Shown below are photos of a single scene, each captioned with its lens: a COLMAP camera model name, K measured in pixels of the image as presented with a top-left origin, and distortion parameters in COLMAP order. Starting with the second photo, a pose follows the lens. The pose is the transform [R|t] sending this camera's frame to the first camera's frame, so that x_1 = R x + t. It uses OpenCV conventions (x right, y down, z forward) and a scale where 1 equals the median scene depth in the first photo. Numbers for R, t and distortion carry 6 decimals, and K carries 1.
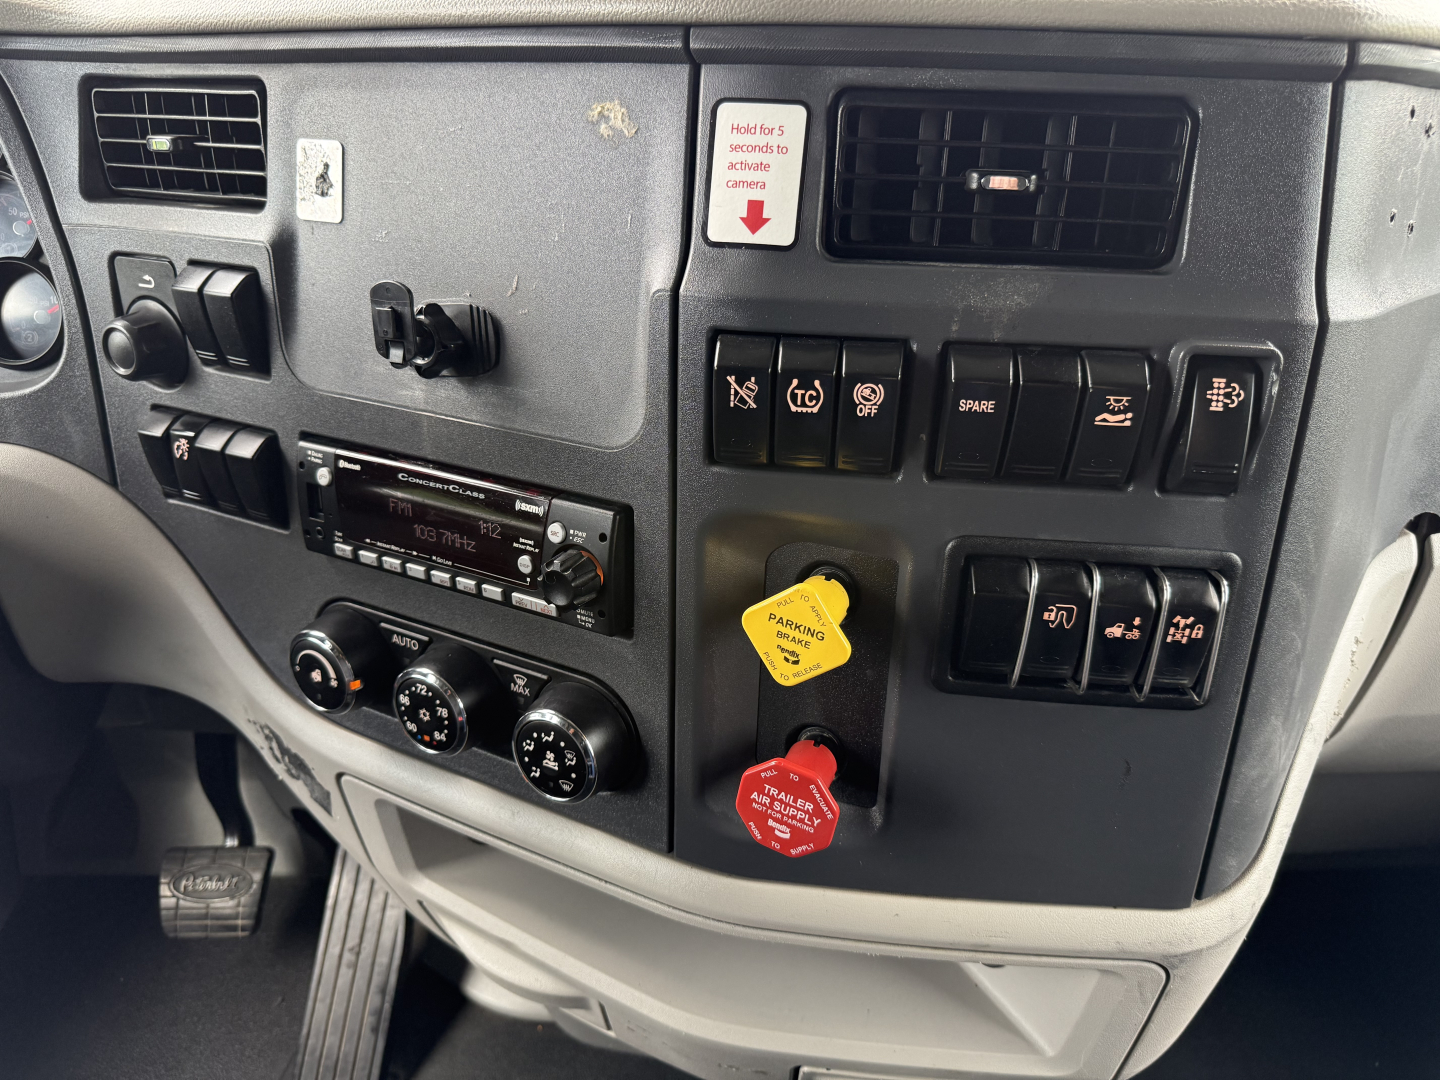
lens RADIAL K [[1038.7, 0, 714.9], [0, 1038.7, 537.5], [0, 0, 1]] dist [0.010786, -0.009580]
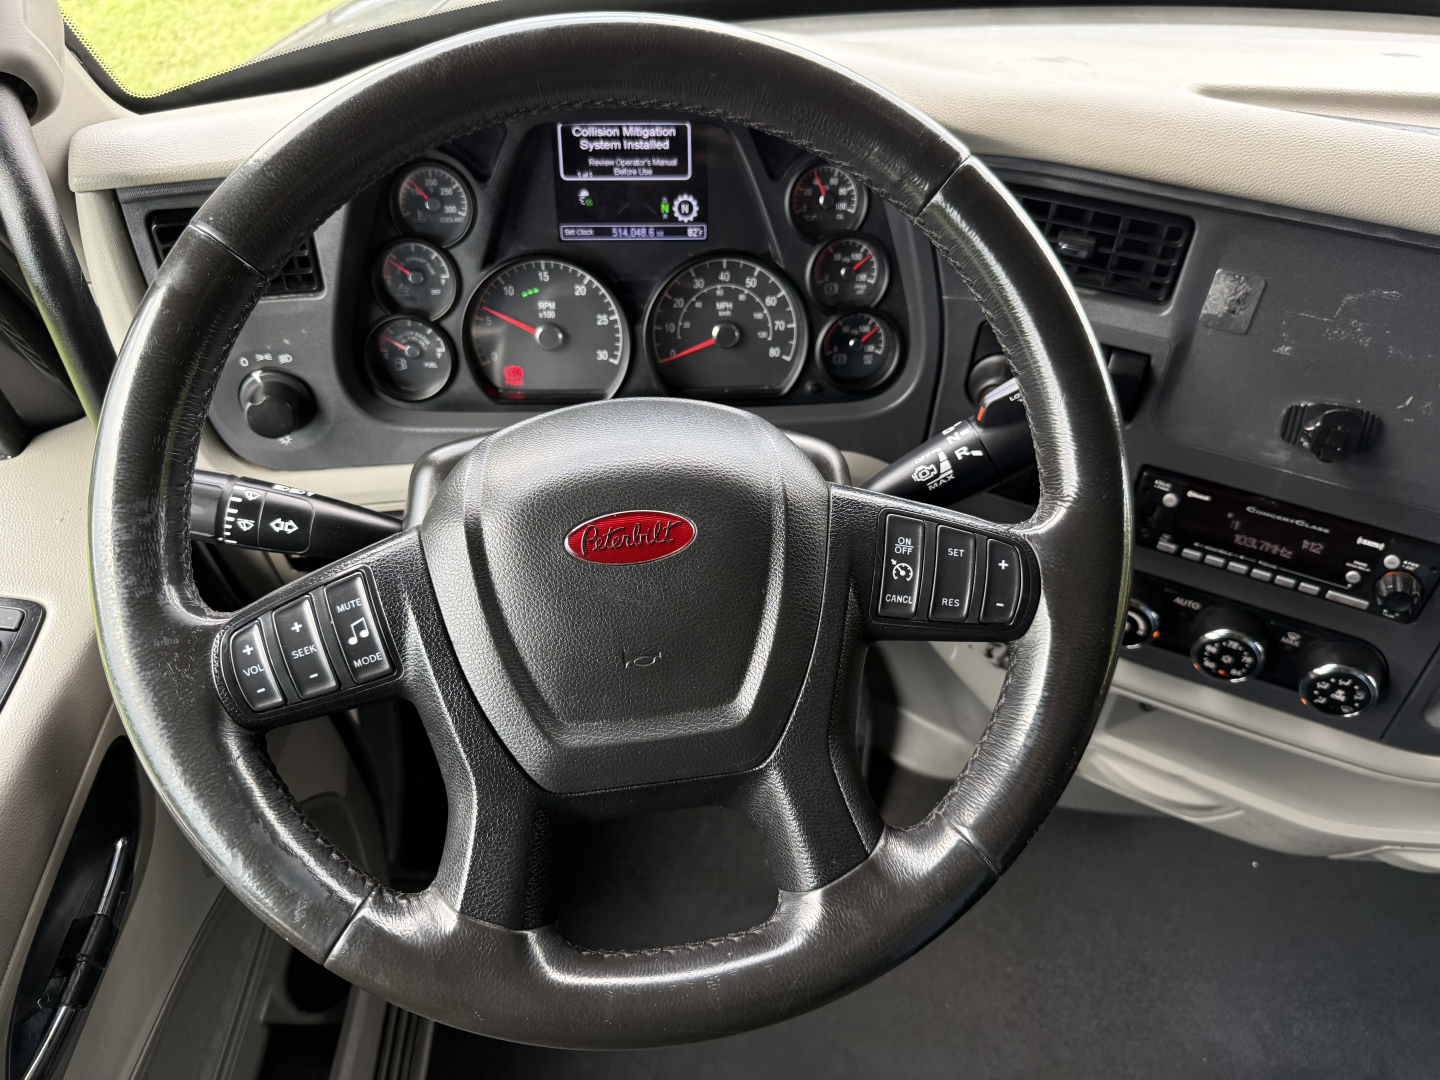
lens RADIAL K [[1023.5, 0, 724.8], [0, 1023.5, 555.8], [0, 0, 1]] dist [0.141299, -0.266534]
pose [[0.996632, -0.024187, 0.078351, -1.188140], [-0.000456, 0.953858, 0.300257, -0.446507], [-0.081998, -0.299281, 0.950635, -0.327911]]
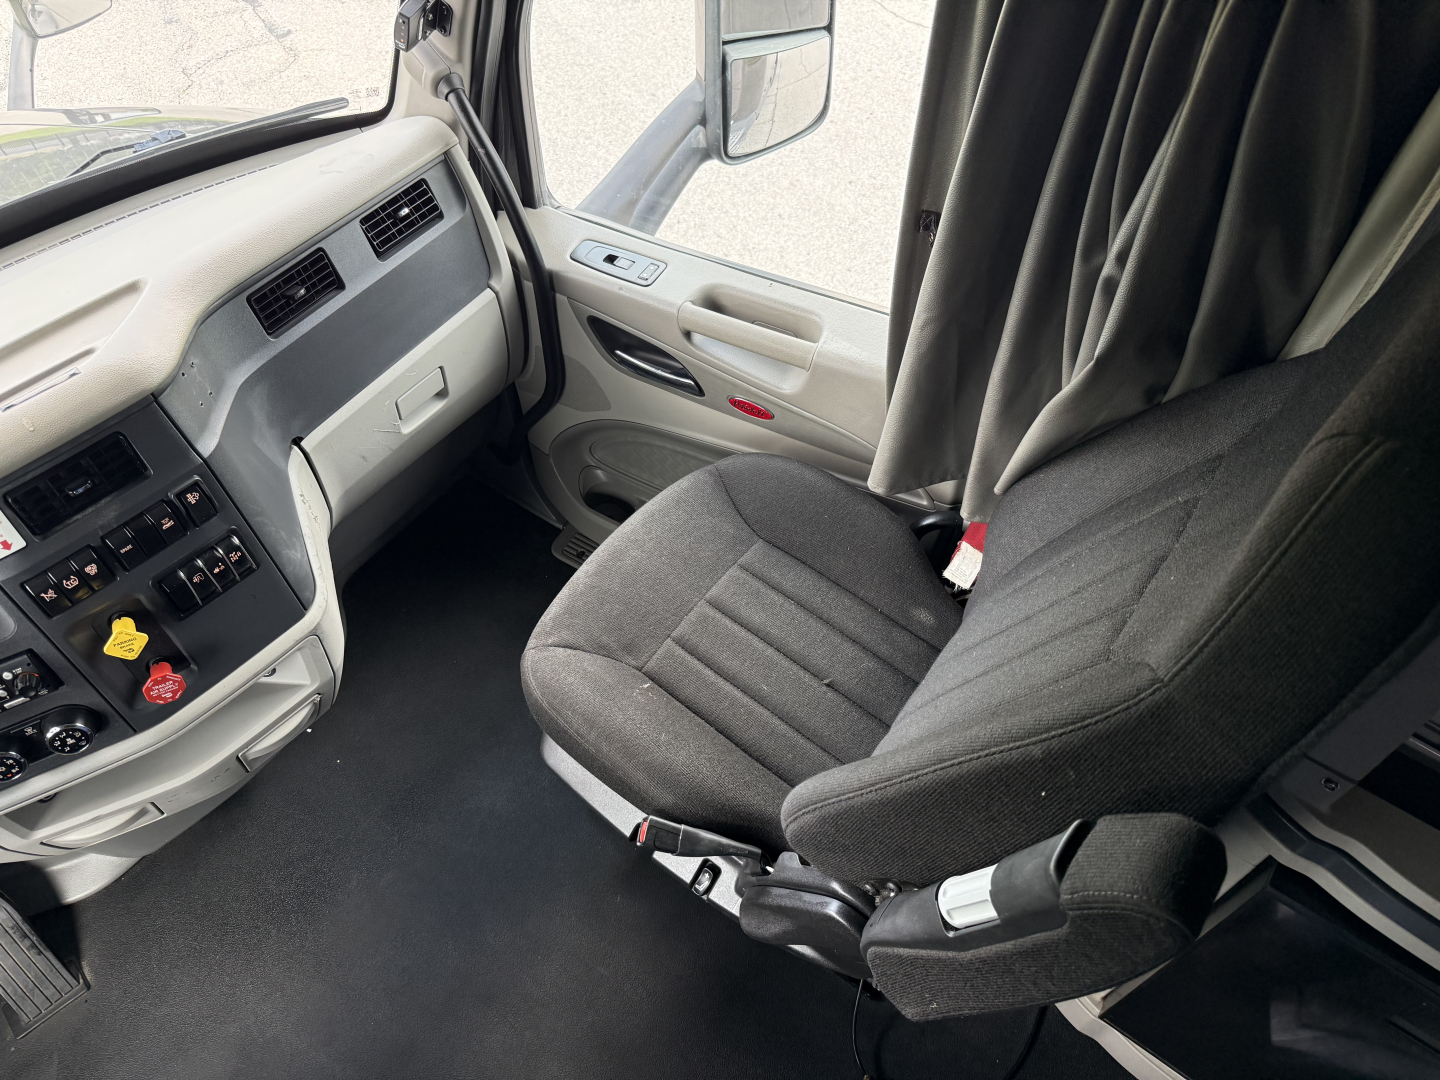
lens RADIAL K [[1038.7, 0, 714.9], [0, 1038.7, 537.5], [0, 0, 1]] dist [0.010786, -0.009580]
pose [[0.594059, -0.635798, 0.492802, -0.161638], [0.465158, 0.771317, 0.434394, -0.540769], [-0.656294, -0.028825, 0.753955, -1.933353]]
